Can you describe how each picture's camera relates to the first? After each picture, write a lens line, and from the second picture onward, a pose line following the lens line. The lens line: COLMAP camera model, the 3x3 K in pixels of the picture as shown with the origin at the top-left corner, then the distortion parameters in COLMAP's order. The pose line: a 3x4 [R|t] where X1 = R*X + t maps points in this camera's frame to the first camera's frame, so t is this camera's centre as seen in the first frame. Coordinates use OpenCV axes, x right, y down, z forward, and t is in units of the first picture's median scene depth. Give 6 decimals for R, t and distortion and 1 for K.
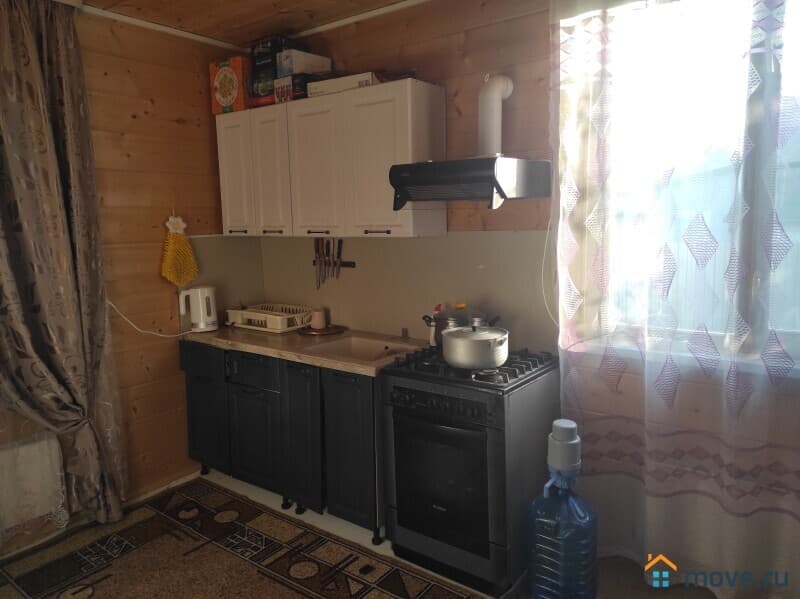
lens RADIAL K [[585.1, 0, 400.3], [0, 585.1, 298.4], [0, 0, 1]] dist [0.059171, -0.035034]
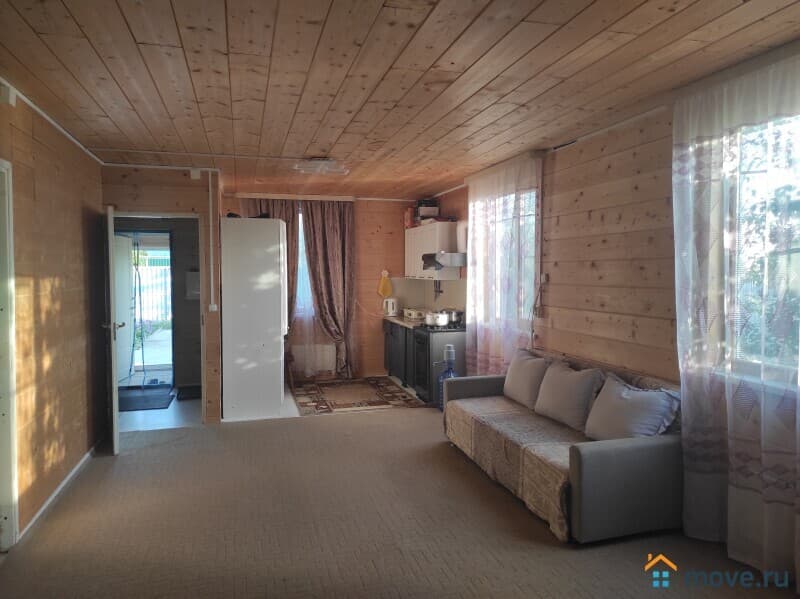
lens RADIAL K [[585.1, 0, 400.3], [0, 585.1, 297.9], [0, 0, 1]] dist [0.059171, -0.035034]
pose [[0.796695, 0.048679, -0.602418, 1.343501], [-0.097035, 0.994123, -0.047997, 0.107926], [0.596542, 0.096694, 0.796736, -1.082627]]
